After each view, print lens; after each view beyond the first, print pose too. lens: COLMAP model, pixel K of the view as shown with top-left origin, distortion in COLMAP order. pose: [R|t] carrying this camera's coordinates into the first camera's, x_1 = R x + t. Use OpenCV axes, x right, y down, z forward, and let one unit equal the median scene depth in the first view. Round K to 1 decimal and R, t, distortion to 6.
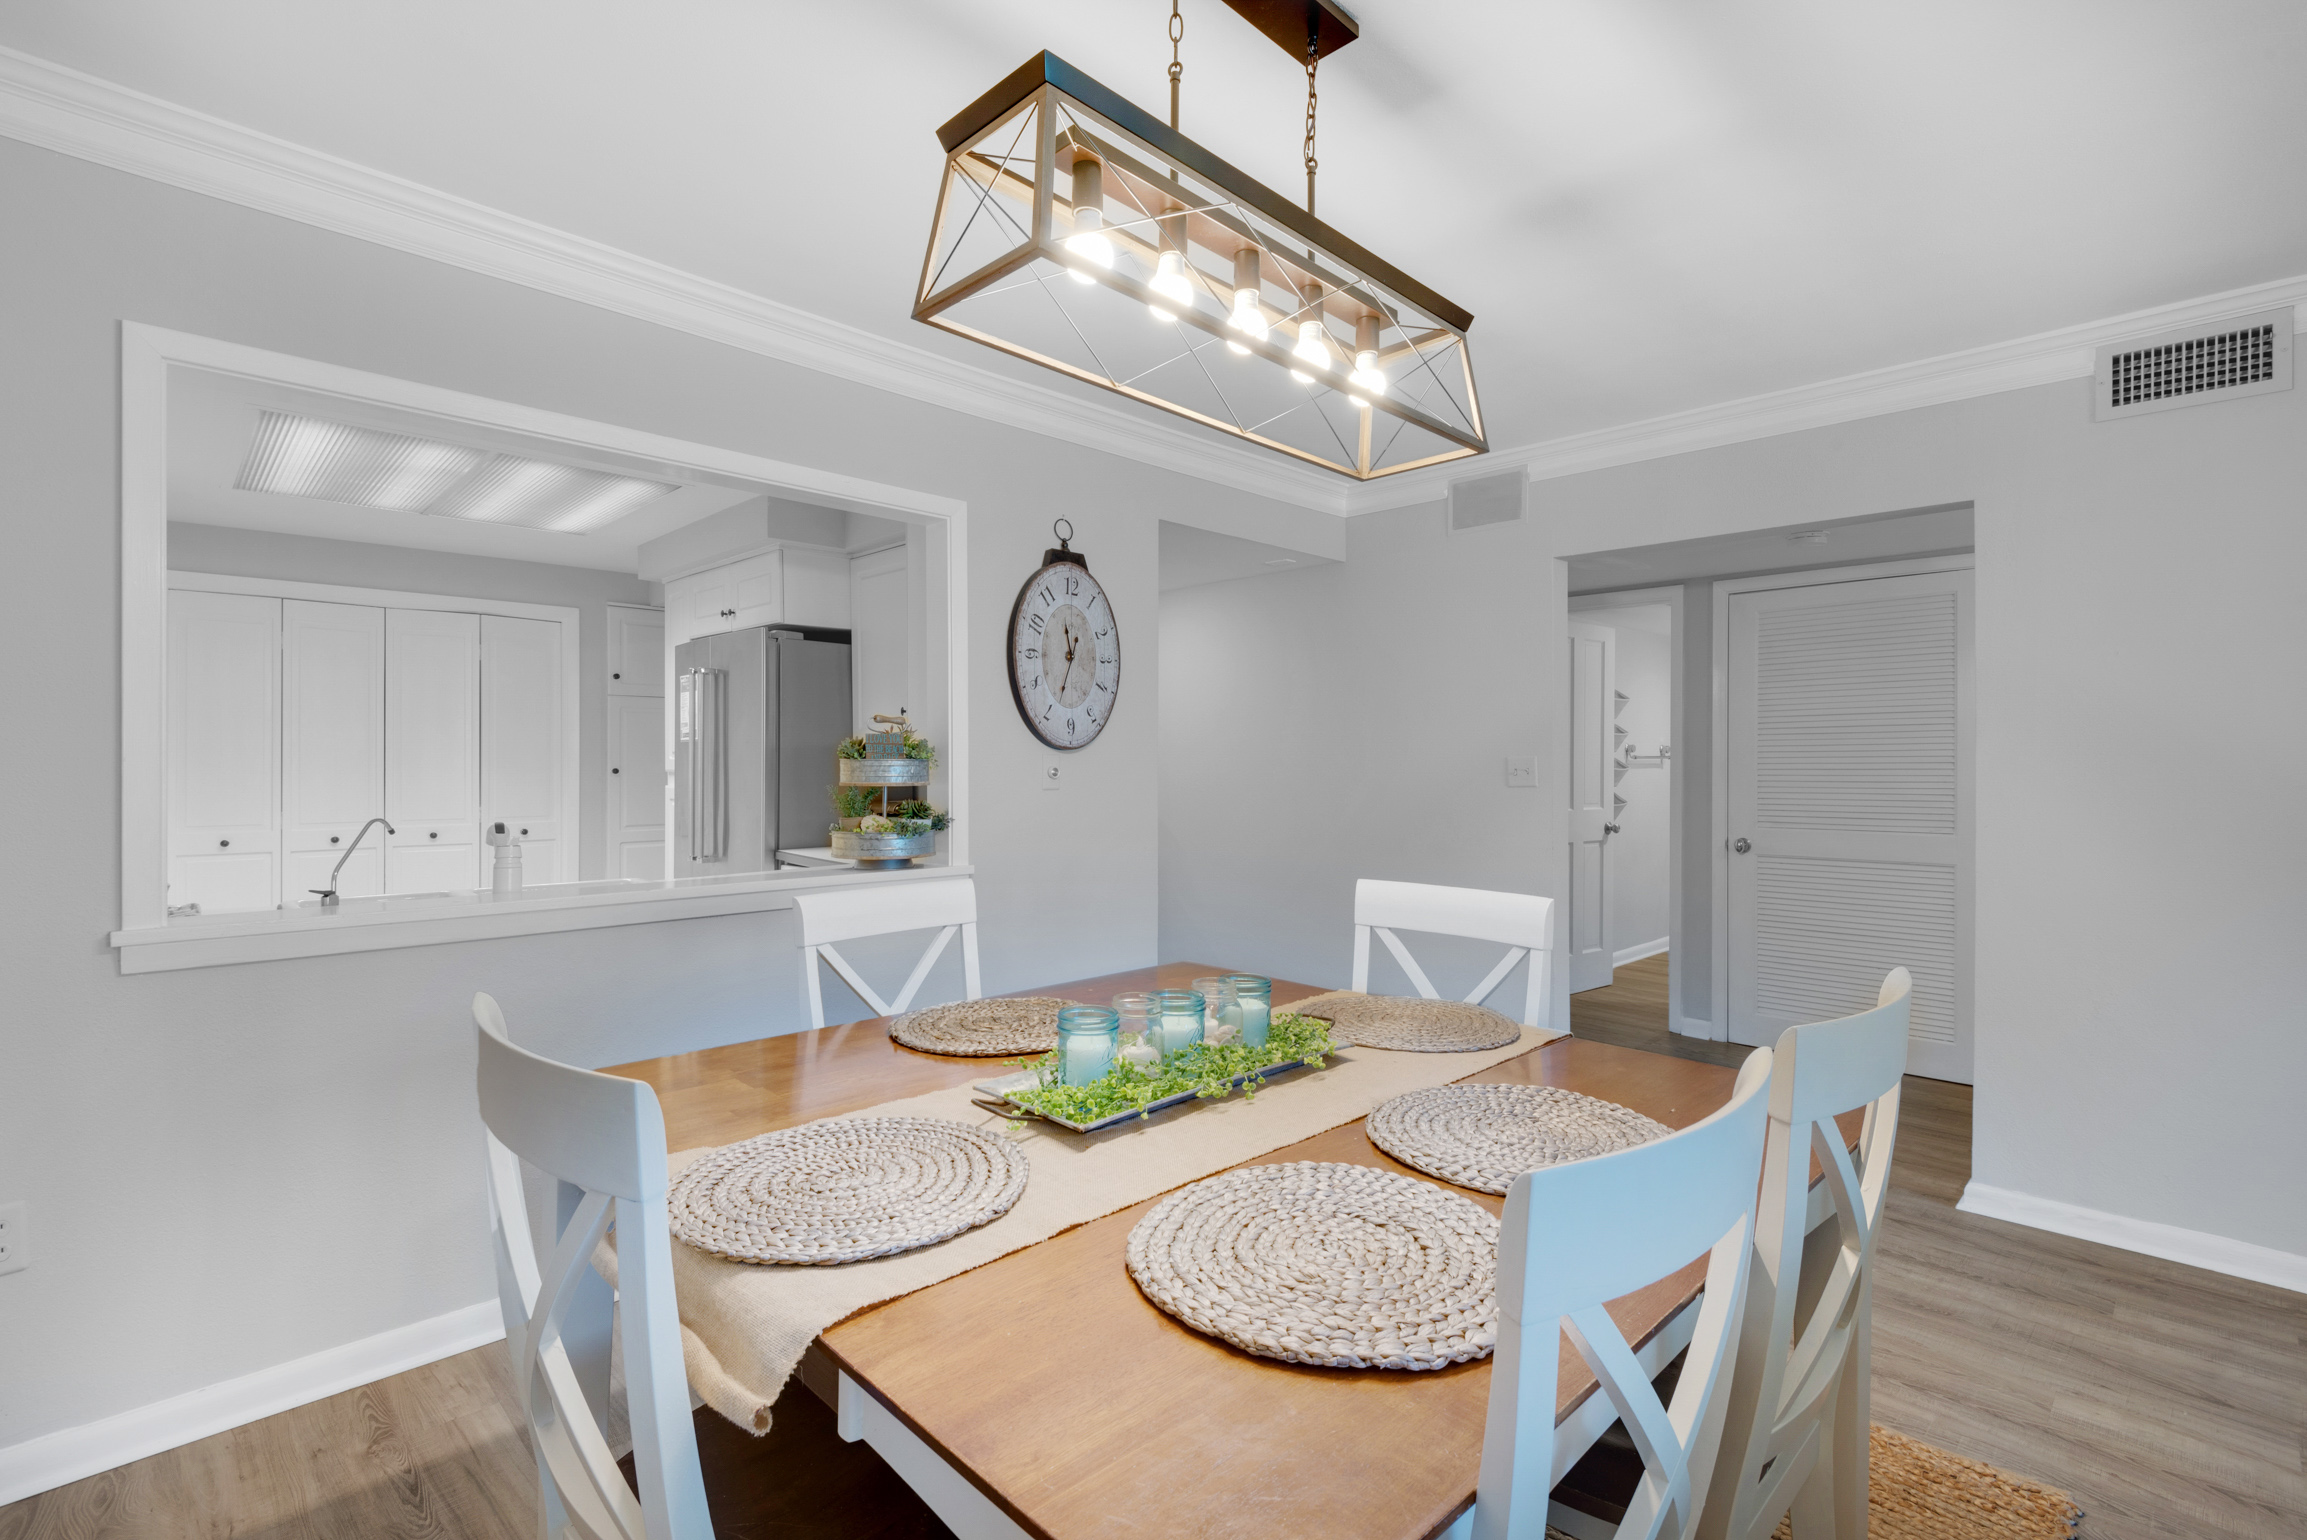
lens RADIAL K [[1039.3, 0, 1149.8], [0, 1039.3, 764.7], [0, 0, 1]] dist [0.014118, -0.004995]
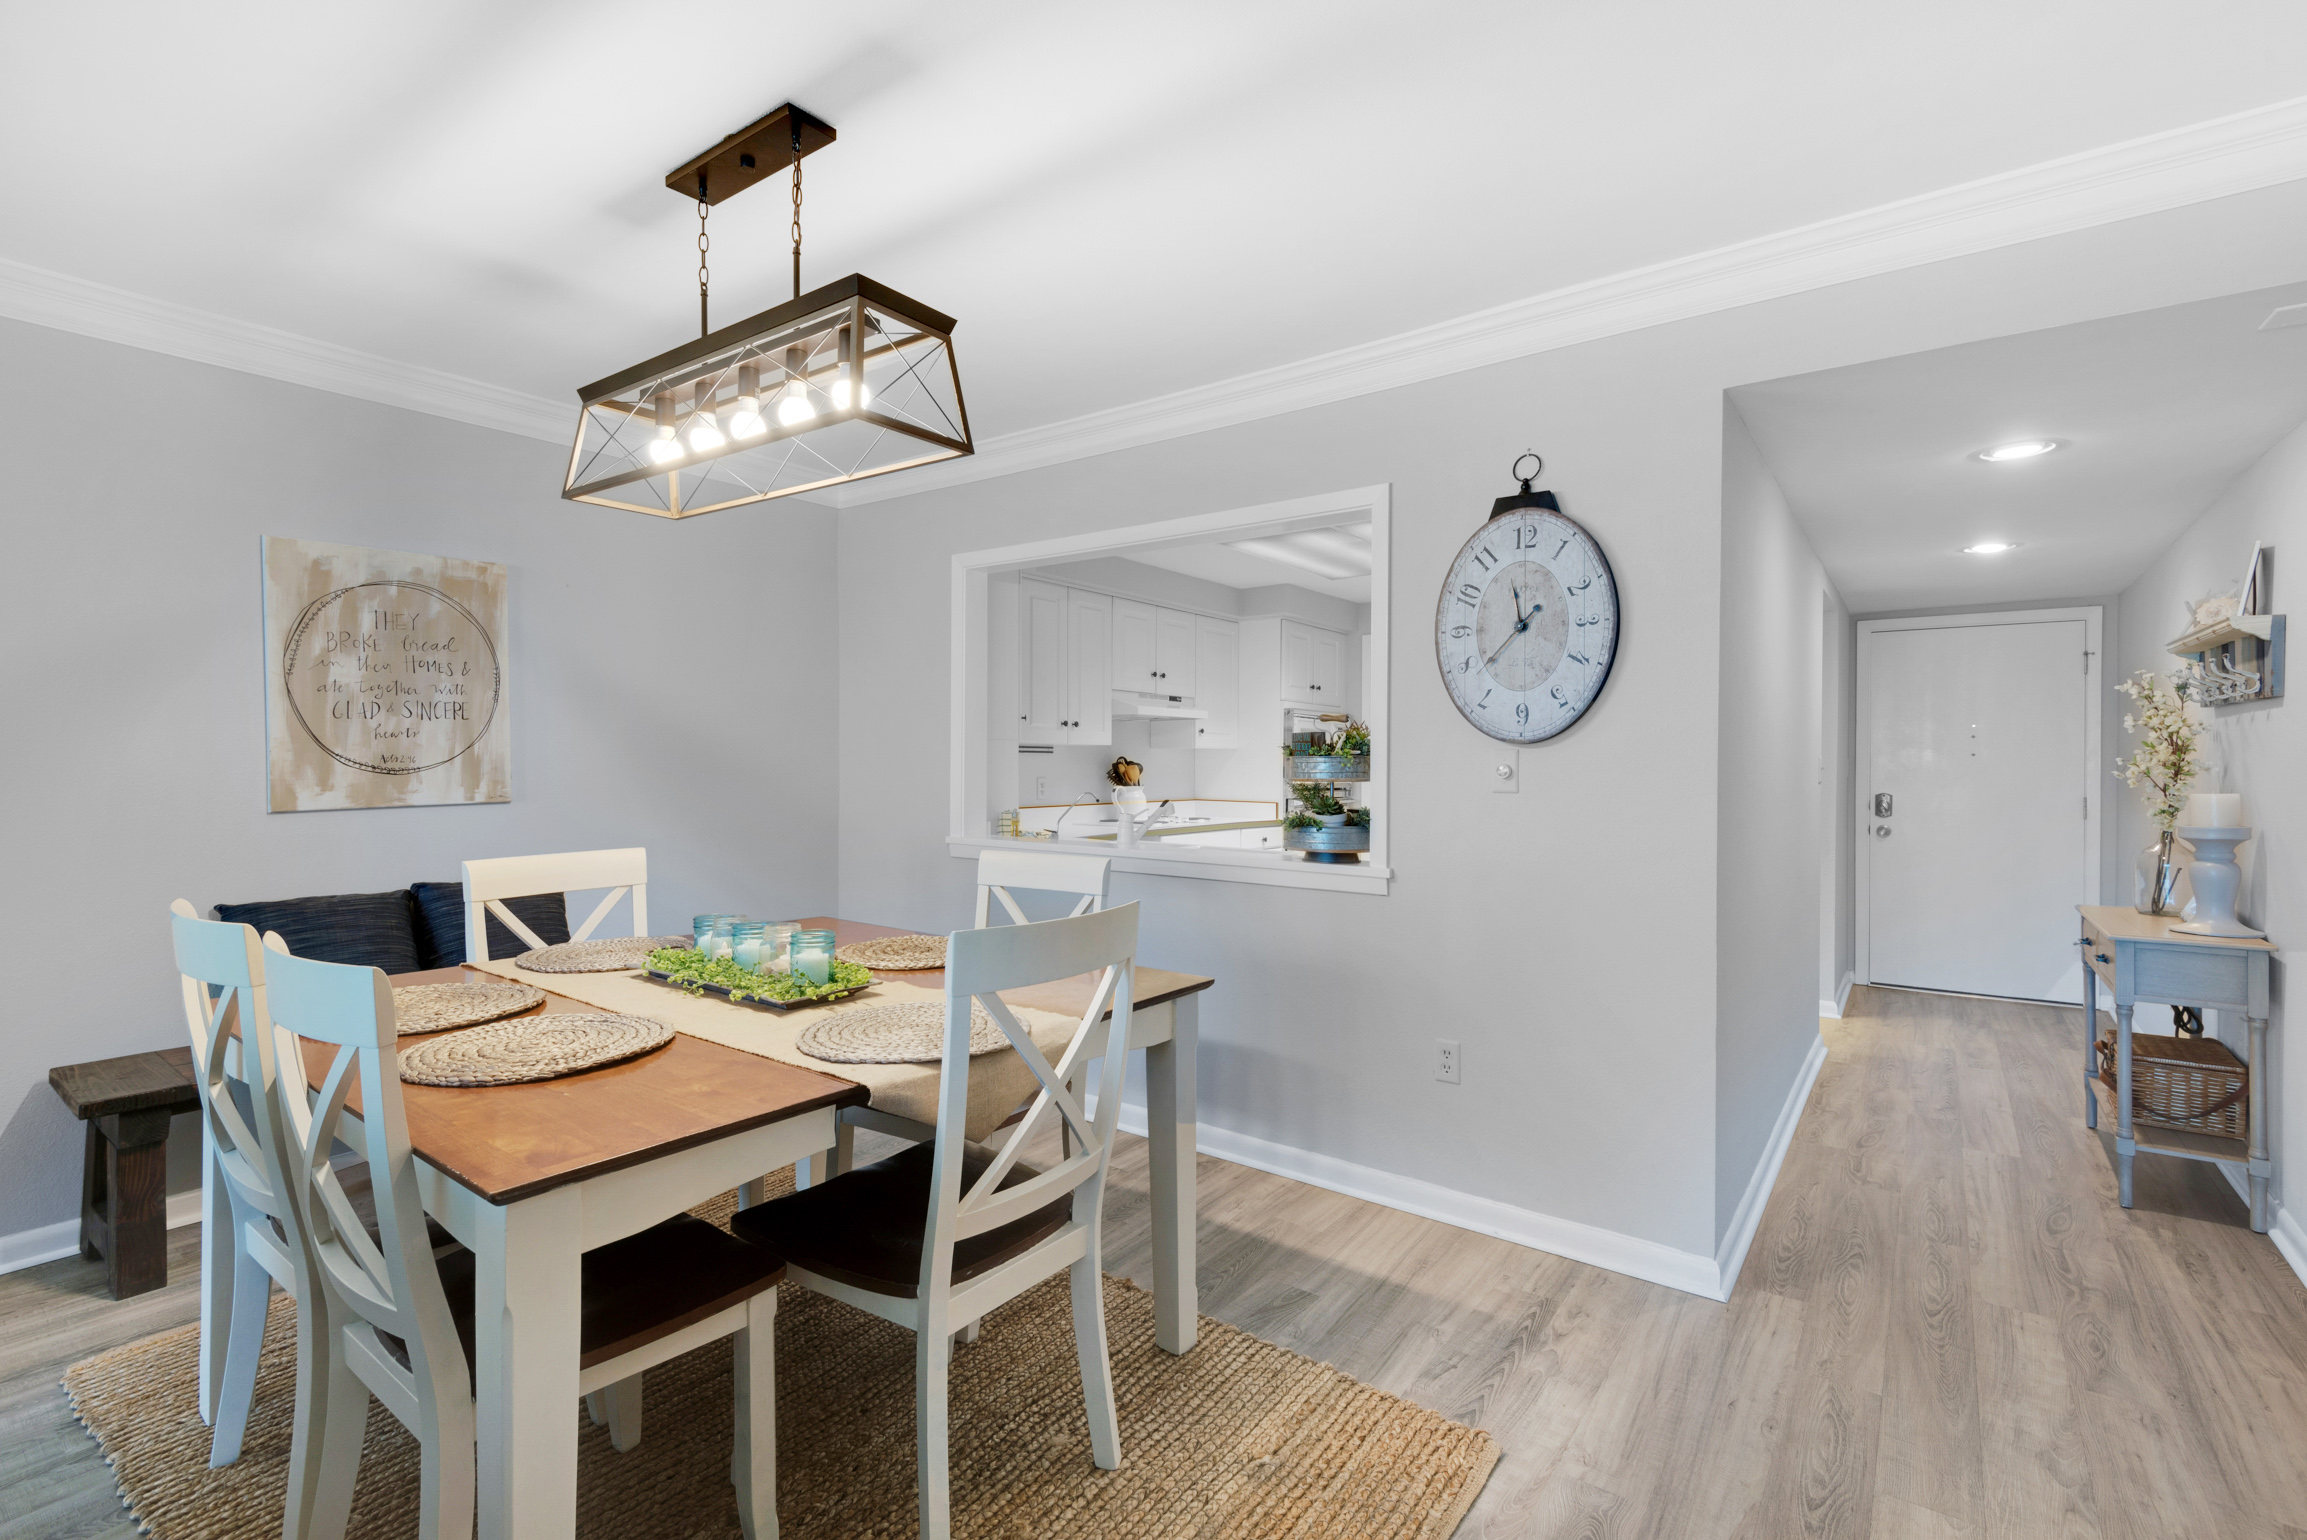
lens RADIAL K [[1039.3, 0, 1139.1], [0, 1039.3, 769.3], [0, 0, 1]] dist [0.014118, -0.004995]
pose [[0.137059, 0.009578, -0.990517, 0.682545], [-0.004388, 0.999949, 0.009062, -0.000590], [0.990553, 0.003104, 0.137094, 0.608342]]
